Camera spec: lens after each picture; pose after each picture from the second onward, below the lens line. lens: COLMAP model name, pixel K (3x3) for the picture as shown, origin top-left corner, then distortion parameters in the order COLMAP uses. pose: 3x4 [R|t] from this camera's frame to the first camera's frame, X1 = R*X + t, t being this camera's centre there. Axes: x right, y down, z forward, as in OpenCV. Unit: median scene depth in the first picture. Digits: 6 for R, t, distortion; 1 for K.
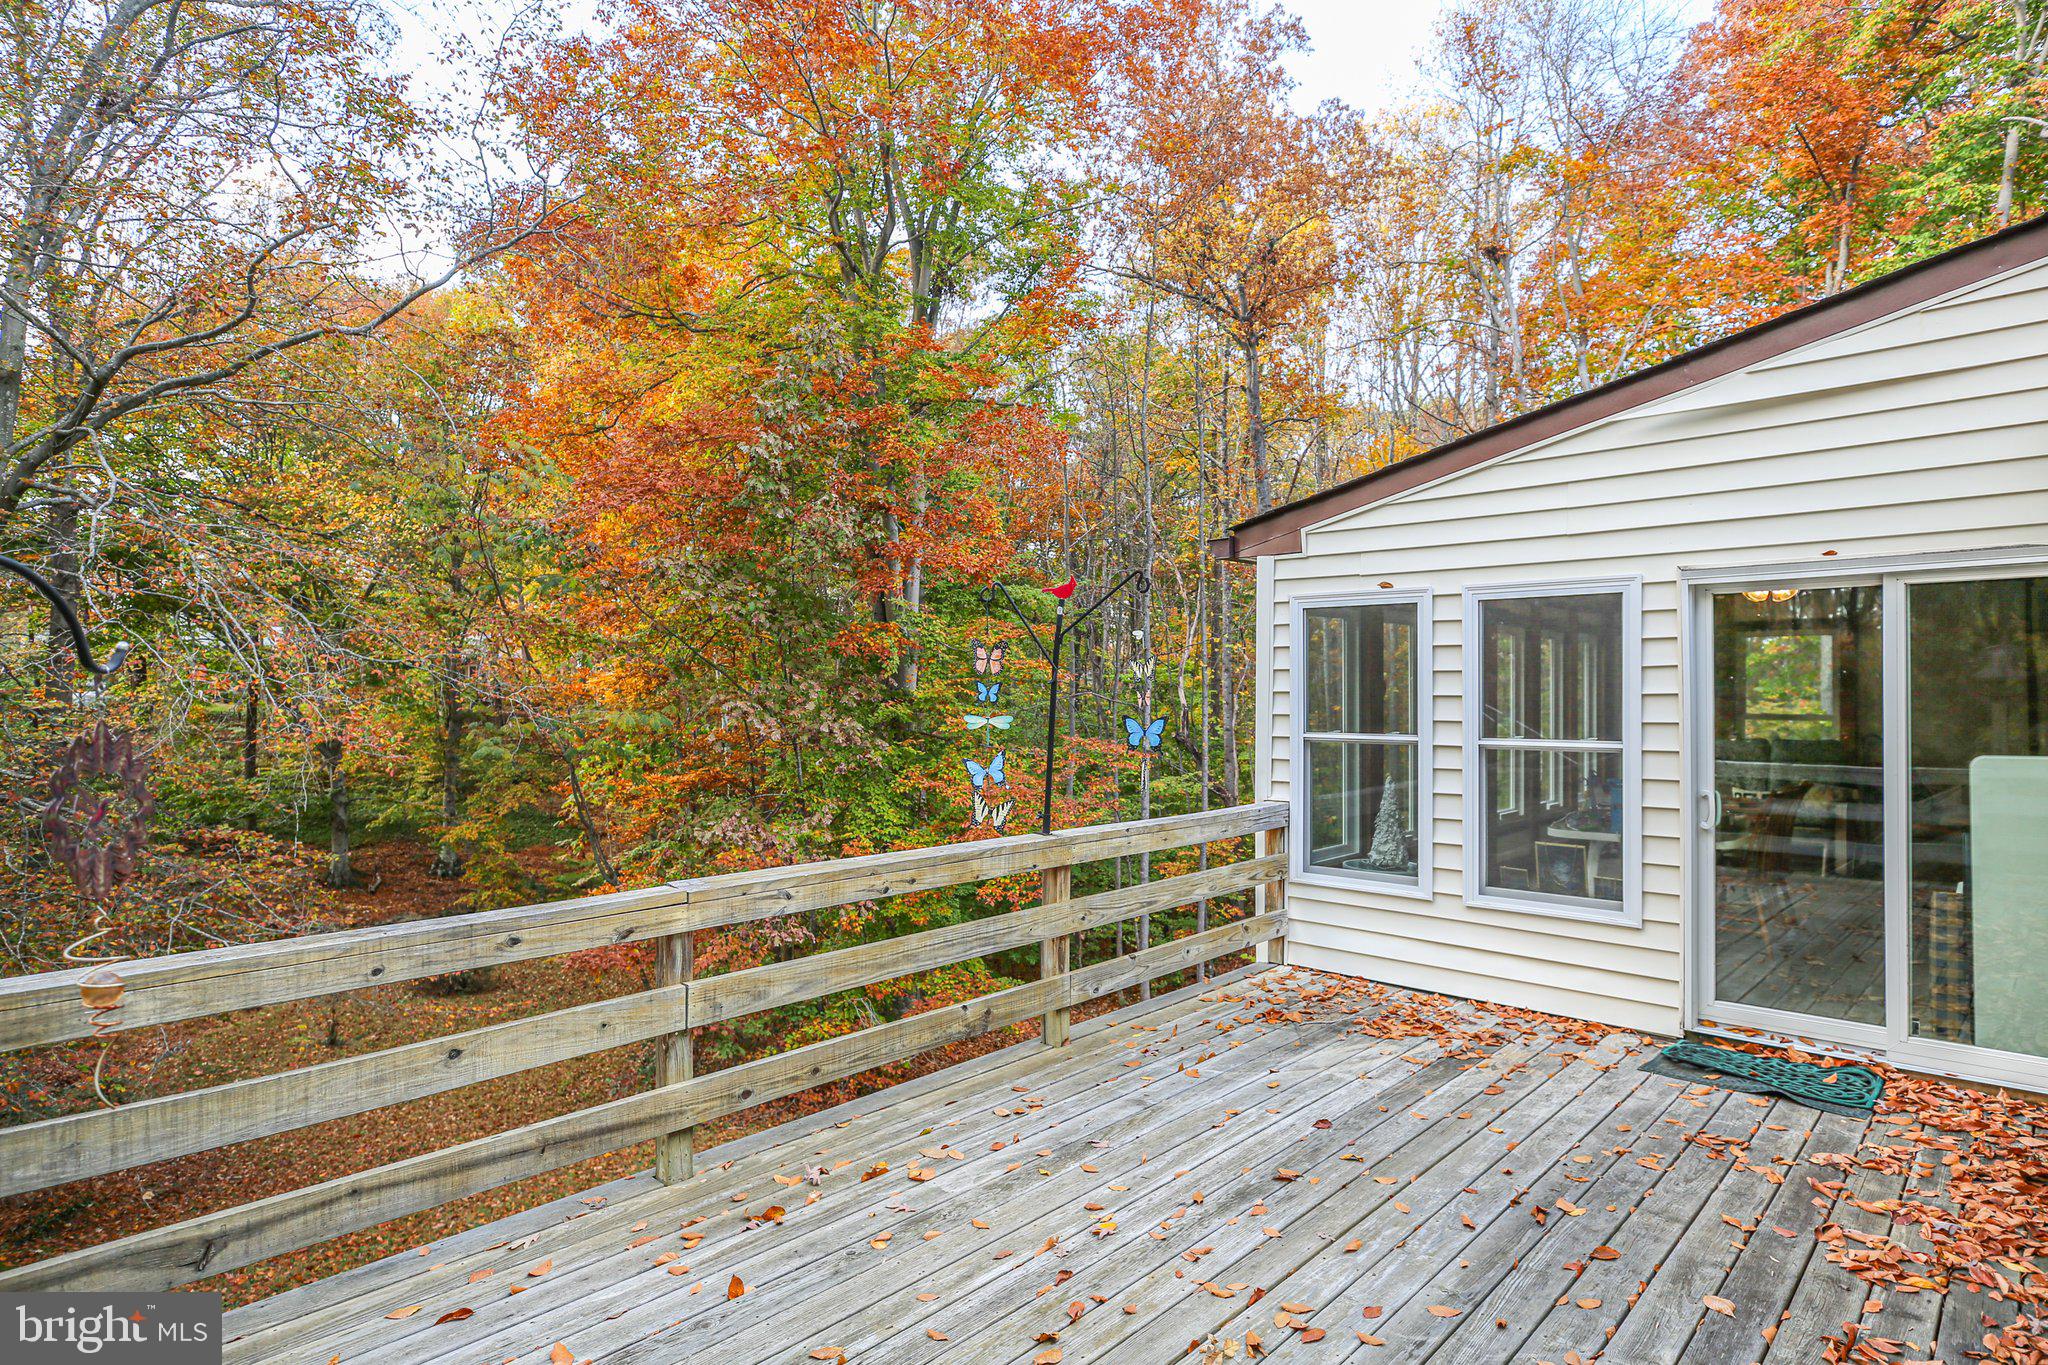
lens RADIAL K [[1115.3, 0, 1029.7], [0, 1115.3, 687.1], [0, 0, 1]] dist [-0.007651, -0.000701]
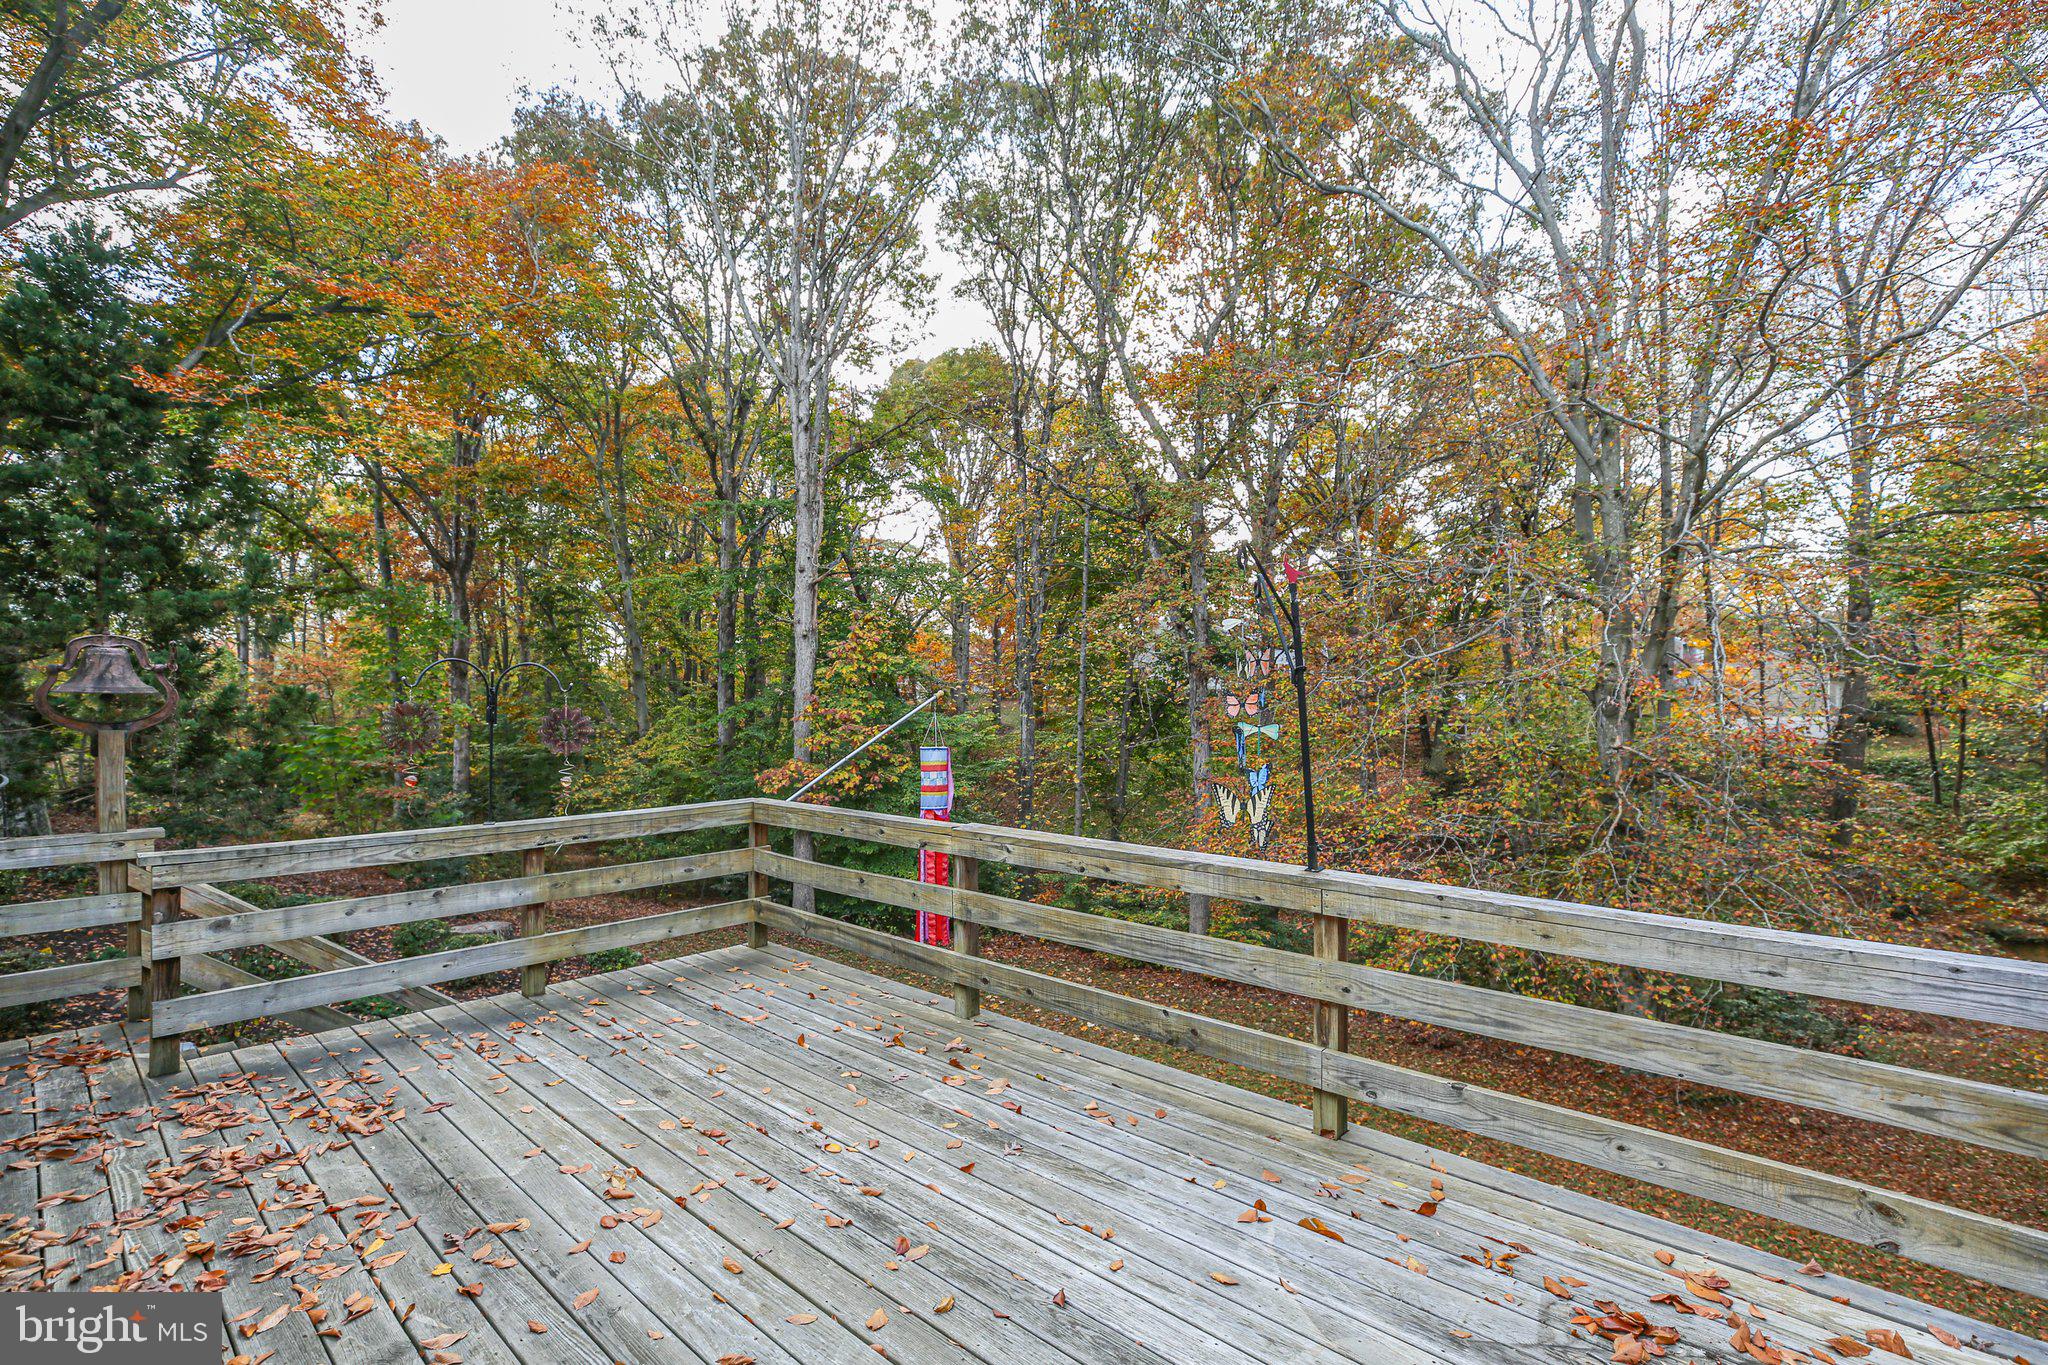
lens RADIAL K [[927.6, 0, 1031.0], [0, 927.6, 685.6], [0, 0, 1]] dist [-0.005581, -0.000769]
pose [[0.016273, -0.009041, -0.999827, 0.958942], [0.006674, 0.999938, -0.008933, 0.005703], [0.999845, -0.006527, 0.016332, 1.085447]]
